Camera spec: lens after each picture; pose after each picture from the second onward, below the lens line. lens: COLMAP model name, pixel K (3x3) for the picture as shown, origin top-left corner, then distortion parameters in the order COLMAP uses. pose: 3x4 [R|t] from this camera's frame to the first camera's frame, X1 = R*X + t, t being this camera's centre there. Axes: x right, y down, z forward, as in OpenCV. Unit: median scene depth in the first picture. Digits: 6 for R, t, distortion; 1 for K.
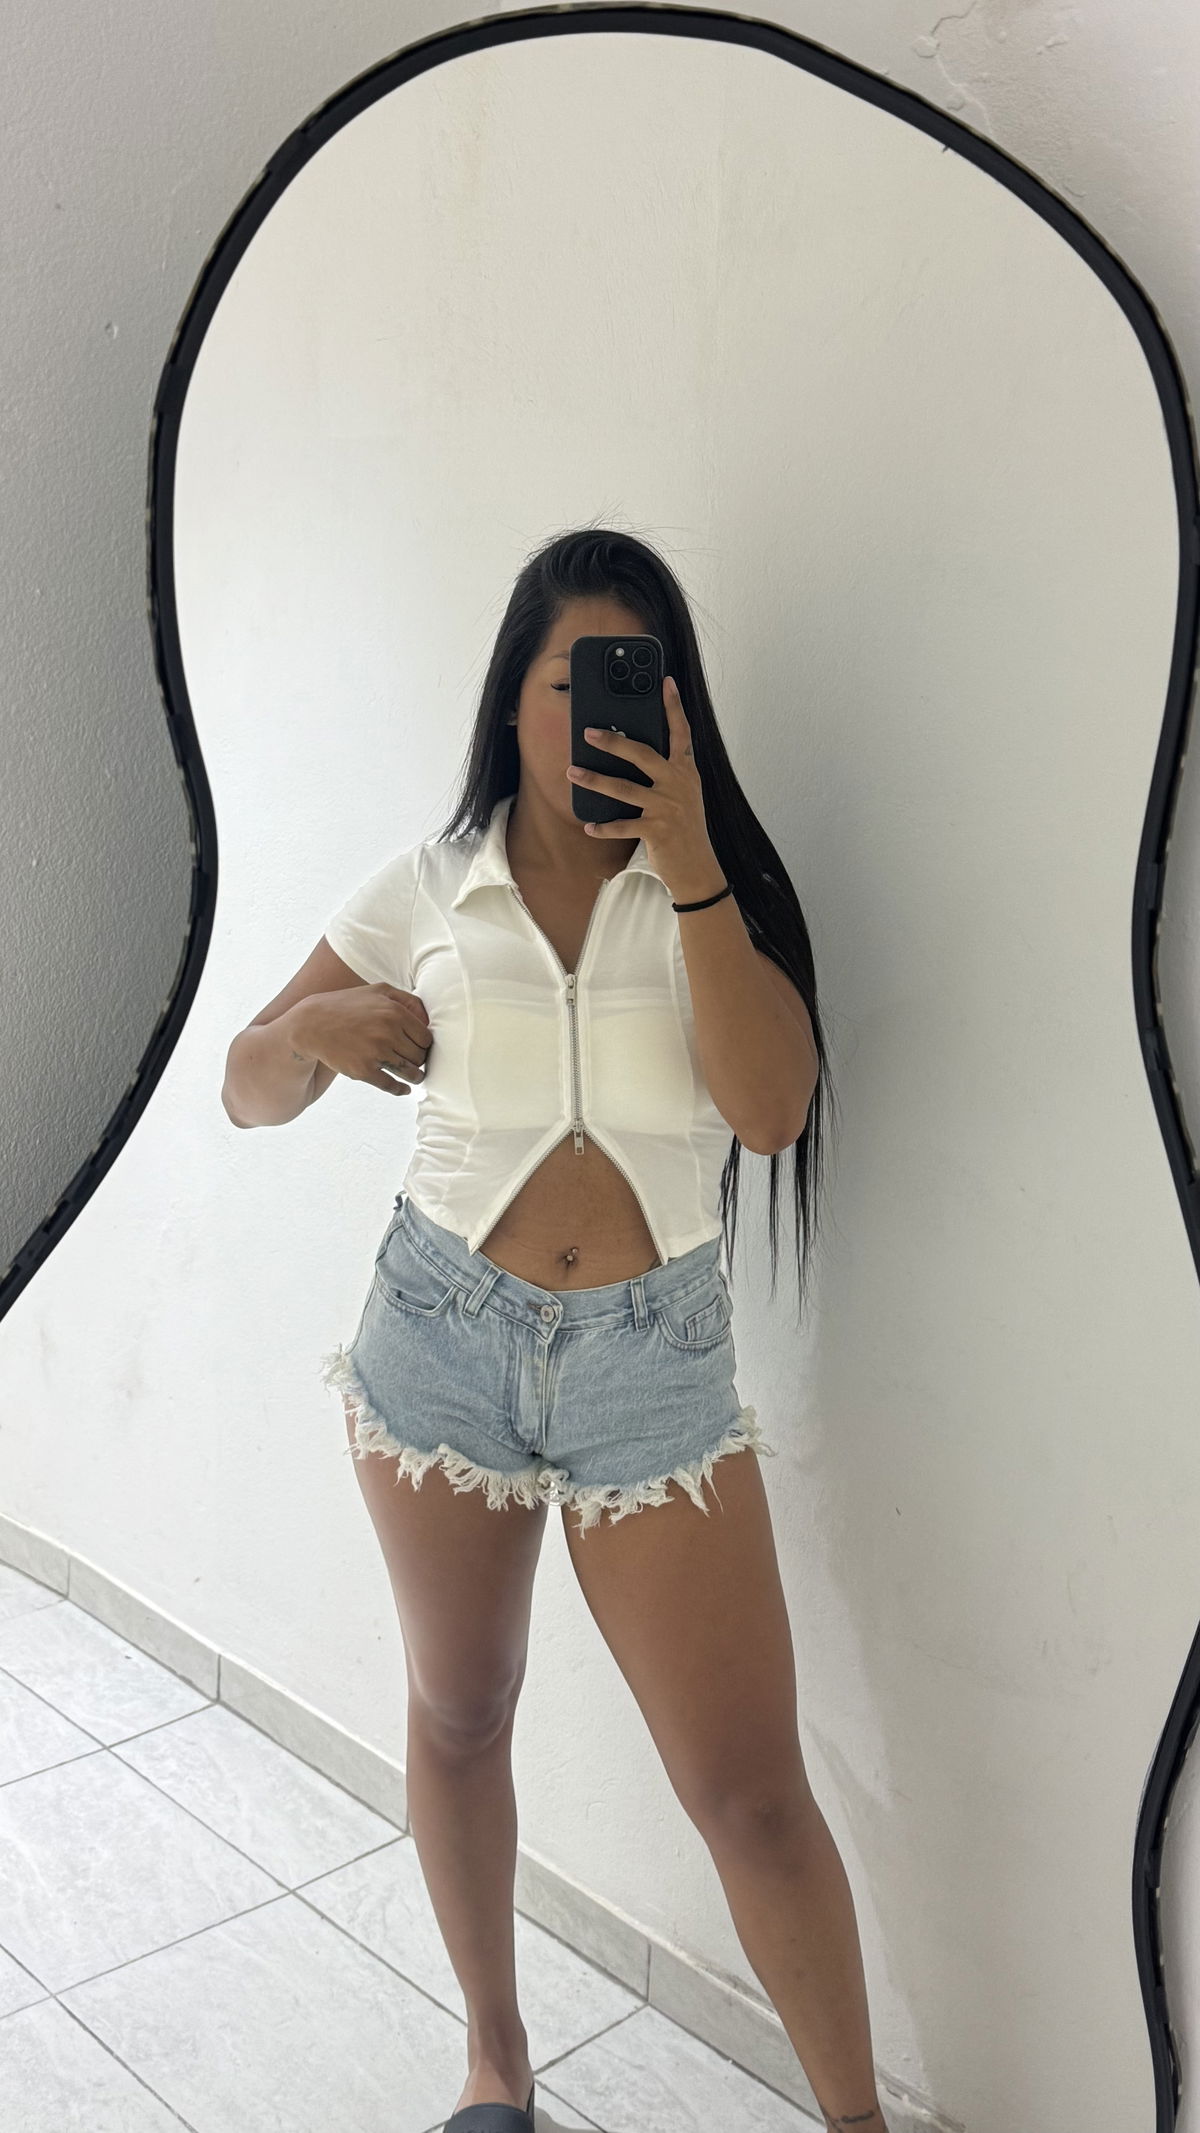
lens RADIAL K [[2205.6, 0, 610.1], [0, 2205.6, 1069.1], [0, 0, 1]] dist [0.148862, -0.353727]
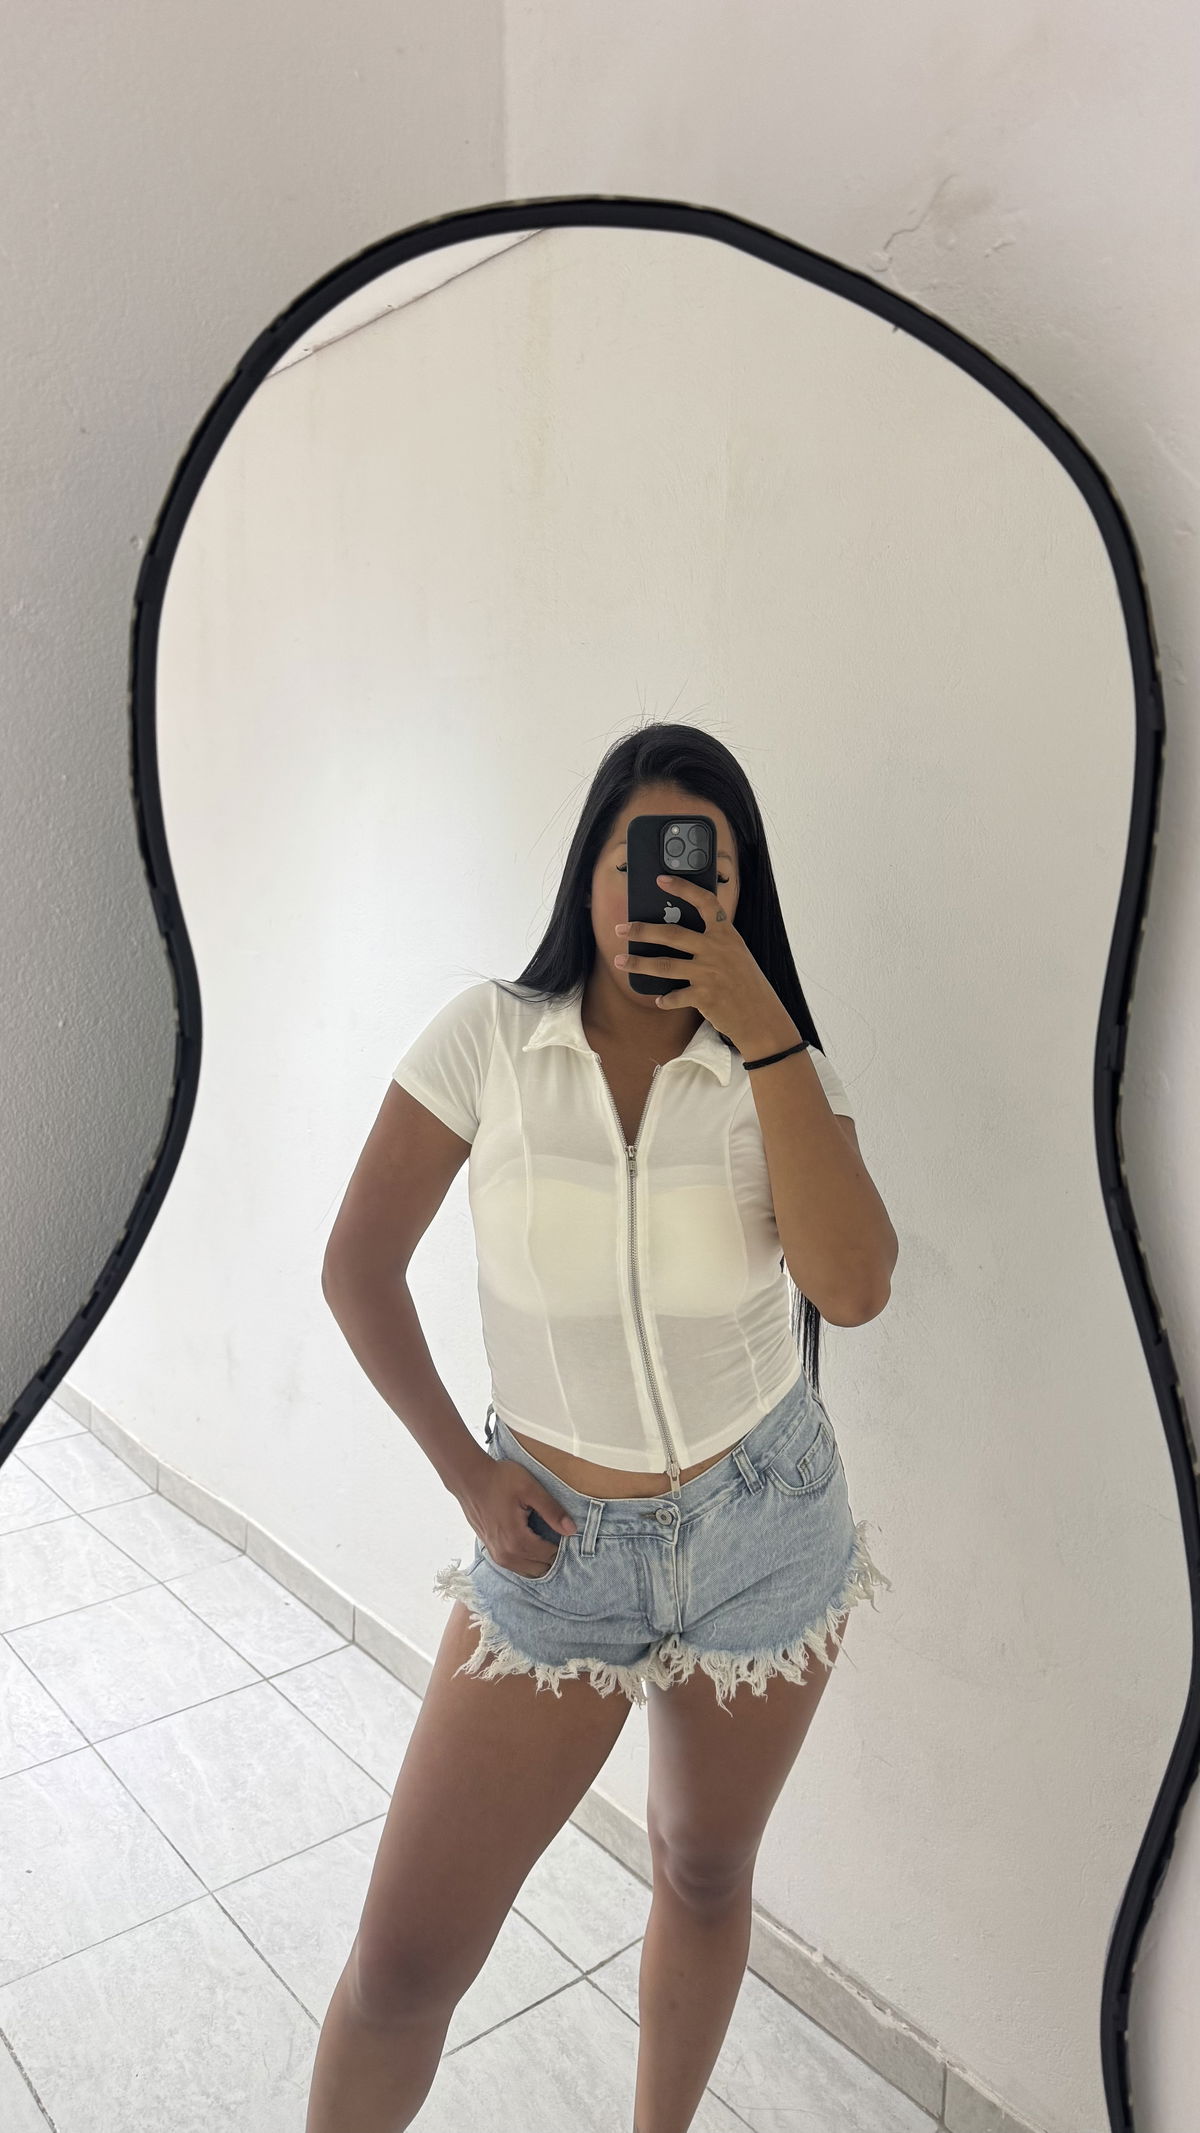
lens RADIAL K [[1554.8, 0, 594.0], [0, 1554.8, 1059.7], [0, 0, 1]] dist [0.007716, -0.012020]
pose [[0.998449, -0.004151, -0.055523, 0.019753], [0.001698, 0.999024, -0.044143, -0.018833], [0.055652, 0.043980, 0.997481, 0.117595]]
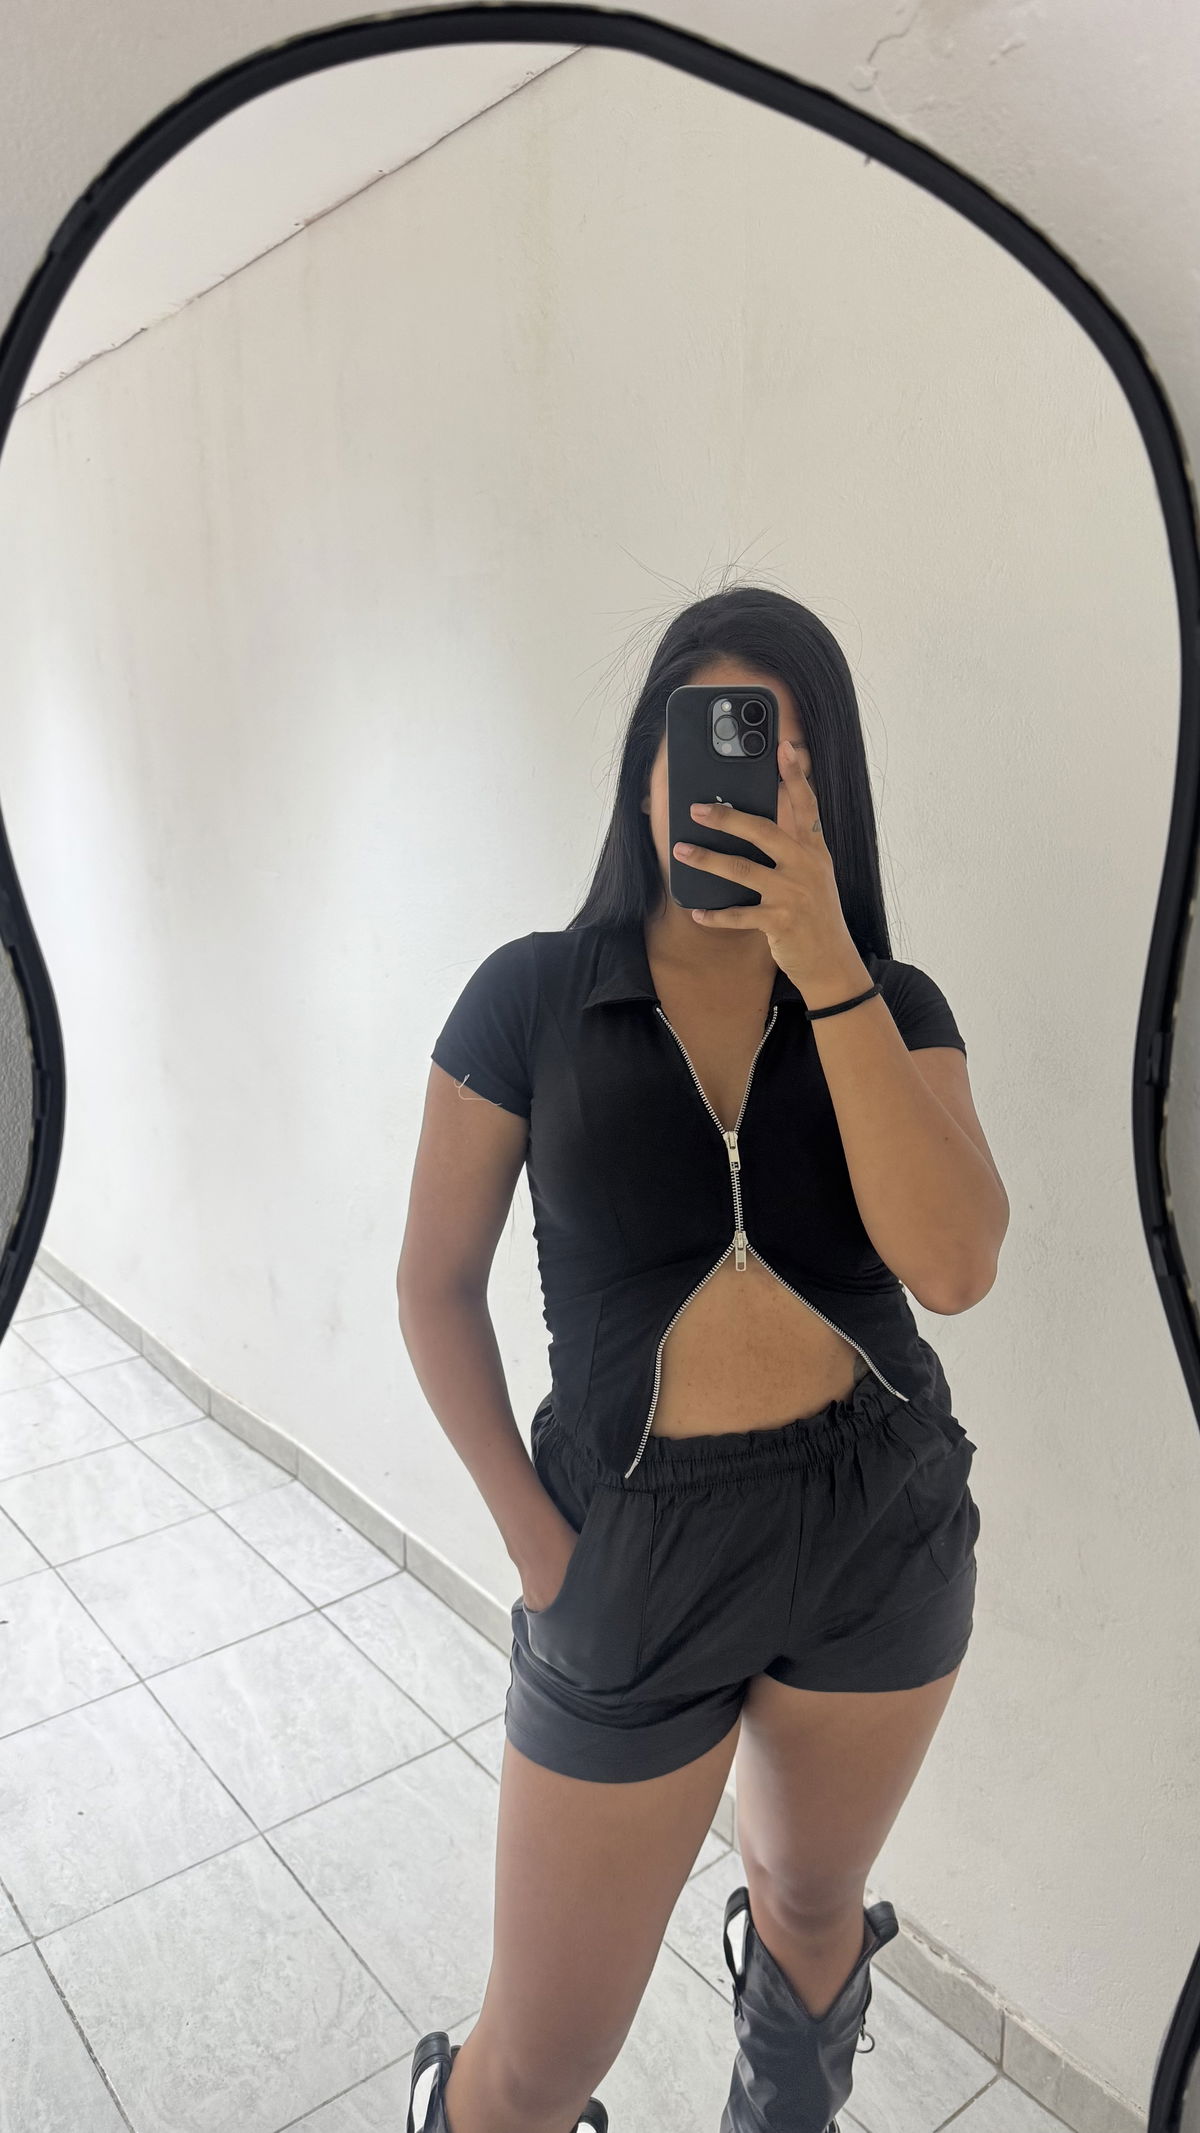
lens RADIAL K [[1541.2, 0, 614.4], [0, 1541.2, 1052.4], [0, 0, 1]] dist [0.024672, -0.040397]
pose [[0.995883, -0.028029, -0.086203, 0.038276], [0.030307, 0.999222, 0.025241, -0.043015], [0.085429, -0.027750, 0.995958, 0.169740]]
